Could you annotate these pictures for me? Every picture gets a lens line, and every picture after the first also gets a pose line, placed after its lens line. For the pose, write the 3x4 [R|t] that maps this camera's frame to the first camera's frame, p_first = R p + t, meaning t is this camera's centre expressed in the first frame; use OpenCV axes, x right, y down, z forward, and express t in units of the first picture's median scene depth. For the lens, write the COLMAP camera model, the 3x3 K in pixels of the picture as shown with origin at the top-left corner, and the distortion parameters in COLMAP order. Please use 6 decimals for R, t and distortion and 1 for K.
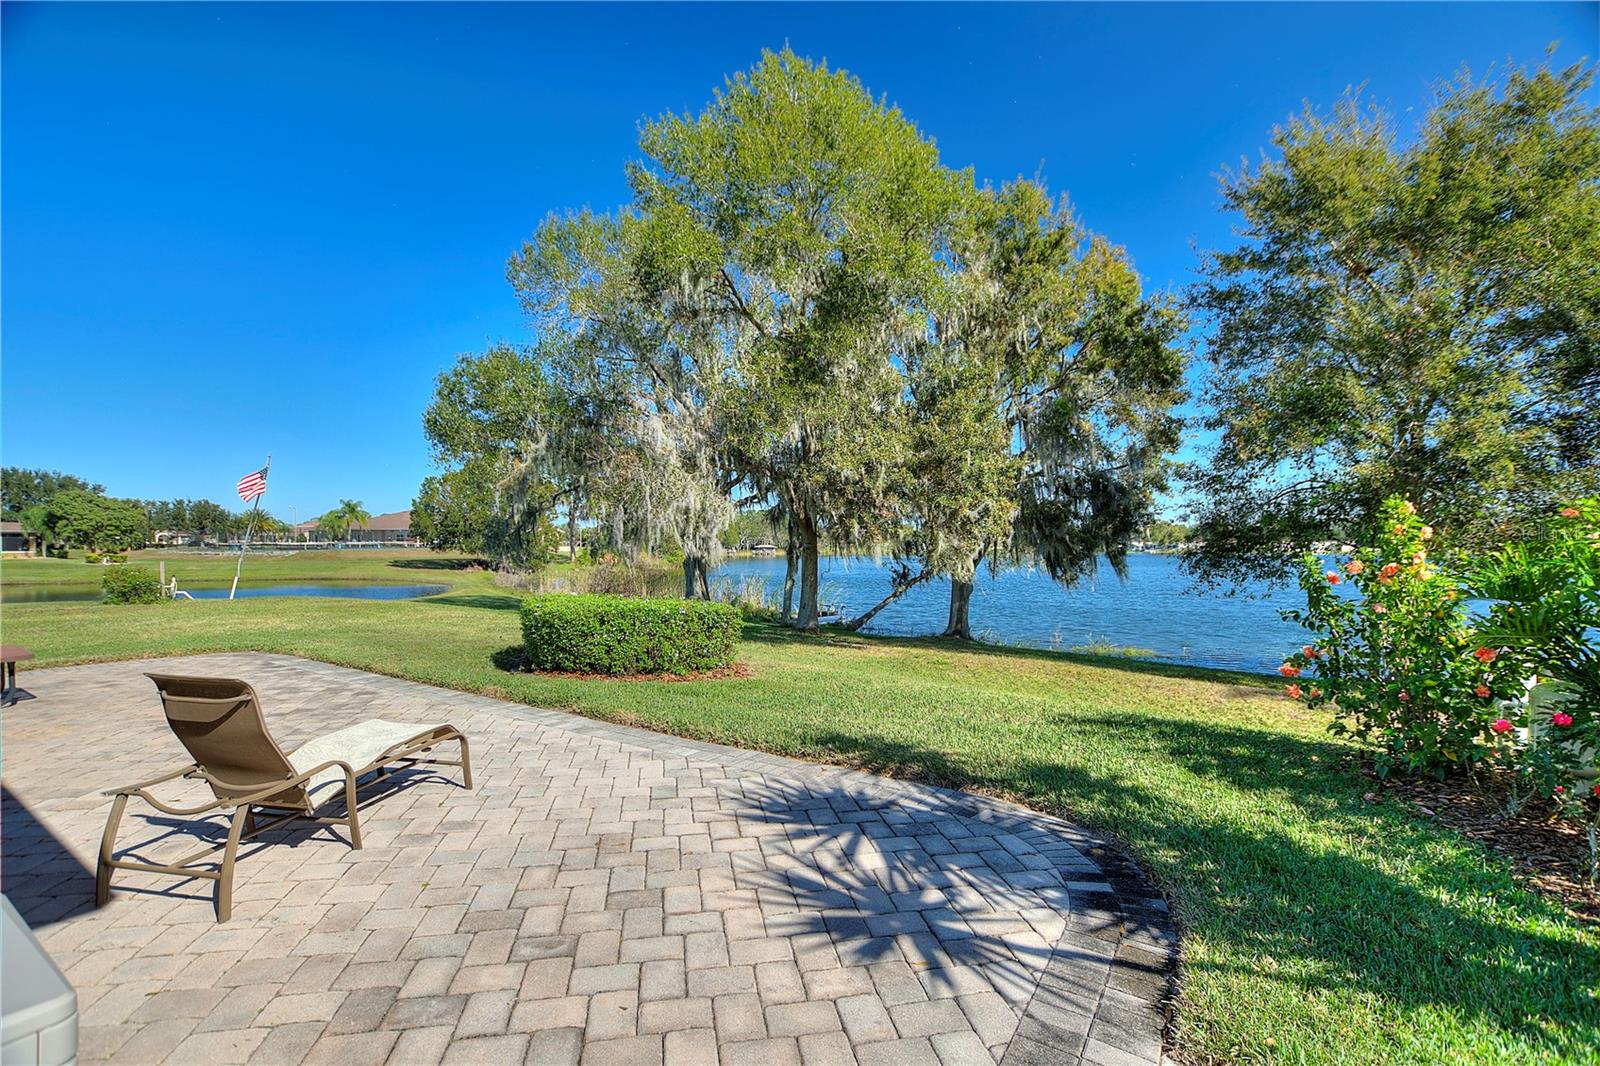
lens RADIAL K [[697.9, 0, 800.0], [0, 697.9, 533.0], [0, 0, 1]] dist [-0.036424, 0.000096]
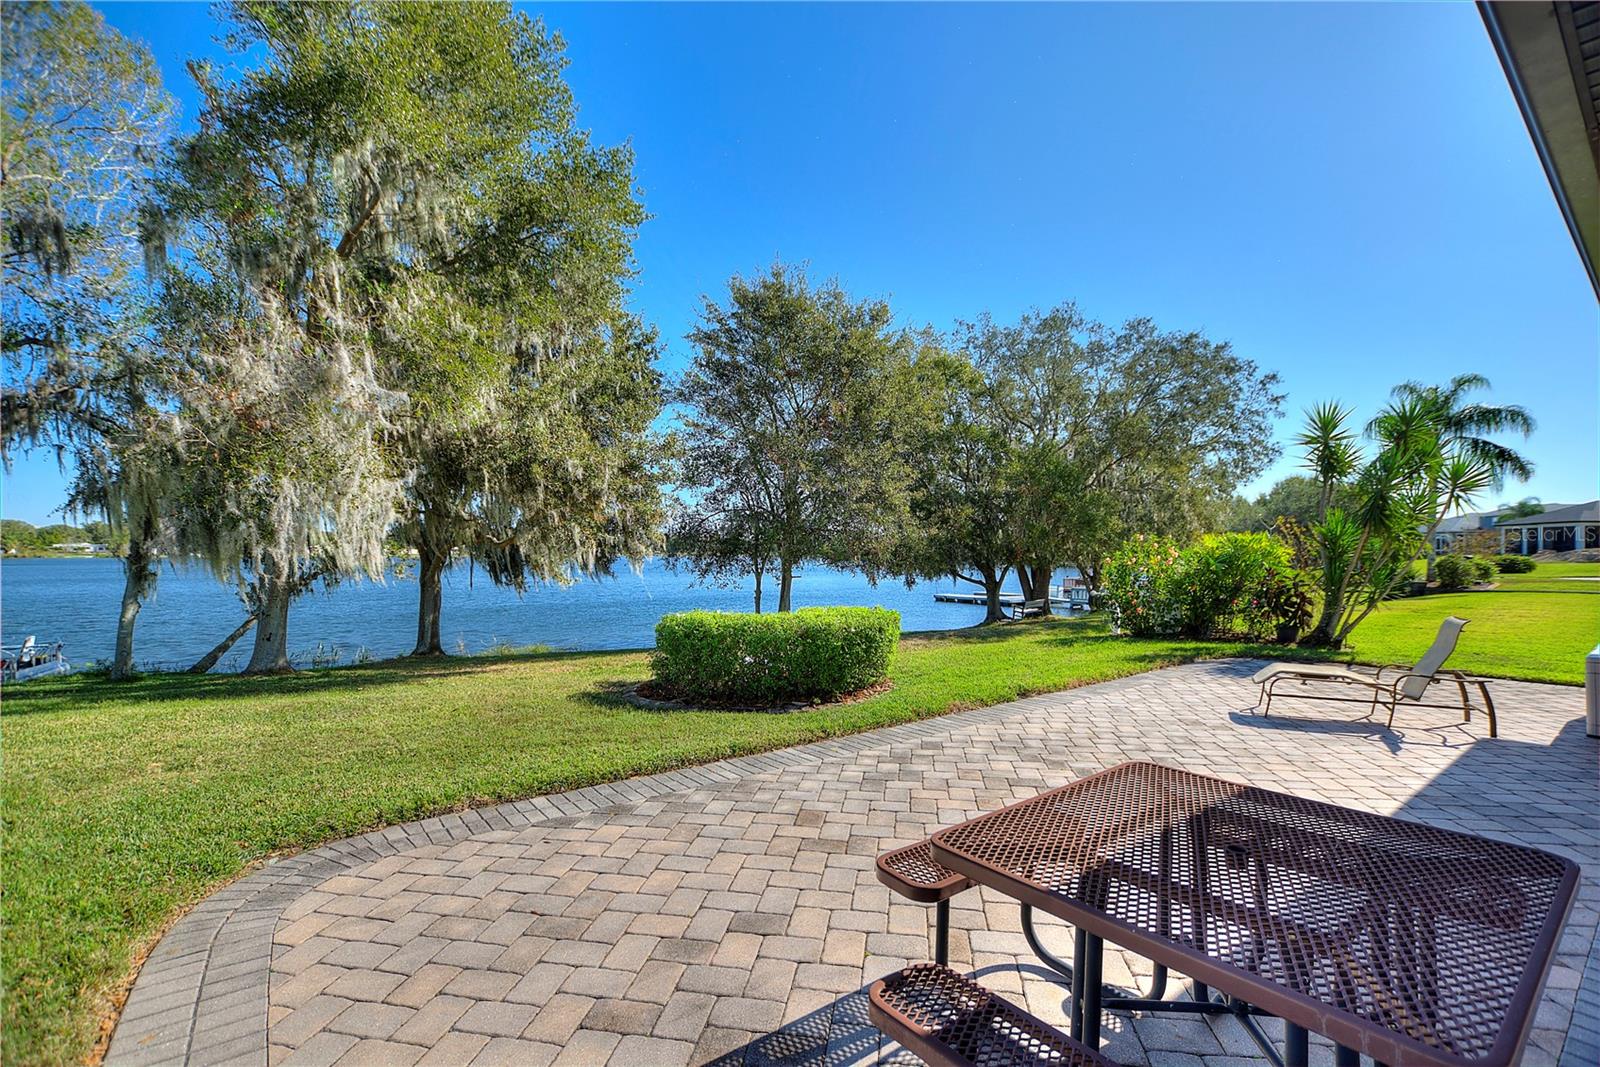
lens RADIAL K [[703.1, 0, 804.8], [0, 703.1, 548.4], [0, 0, 1]] dist [-0.035750, 0.006280]
pose [[0.335619, 0.000242, 0.941998, -0.512446], [-0.018257, 0.999814, 0.006248, 0.001798], [-0.941821, -0.019295, 0.335561, 0.316073]]
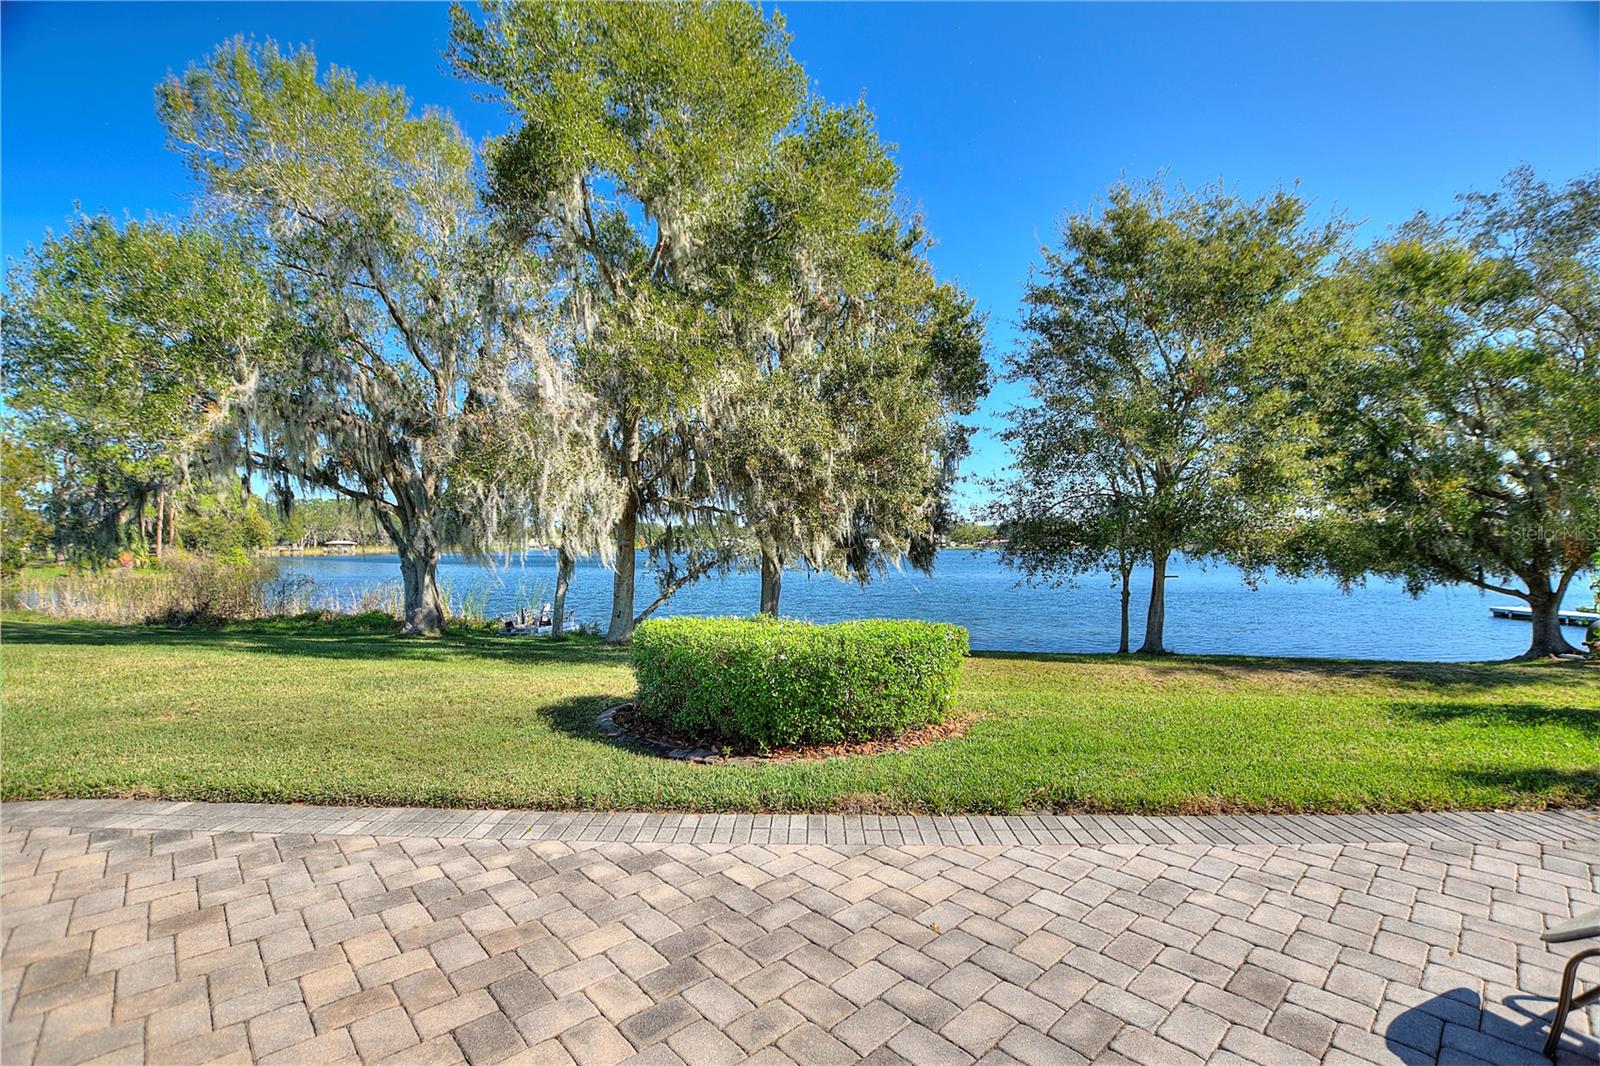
lens RADIAL K [[703.1, 0, 804.8], [0, 703.1, 547.9], [0, 0, 1]] dist [-0.035750, 0.006280]
pose [[0.843581, -0.005955, 0.536969, -0.290449], [-0.009108, 0.999636, 0.025393, 0.000049], [-0.536924, -0.026312, 0.843220, 0.198711]]
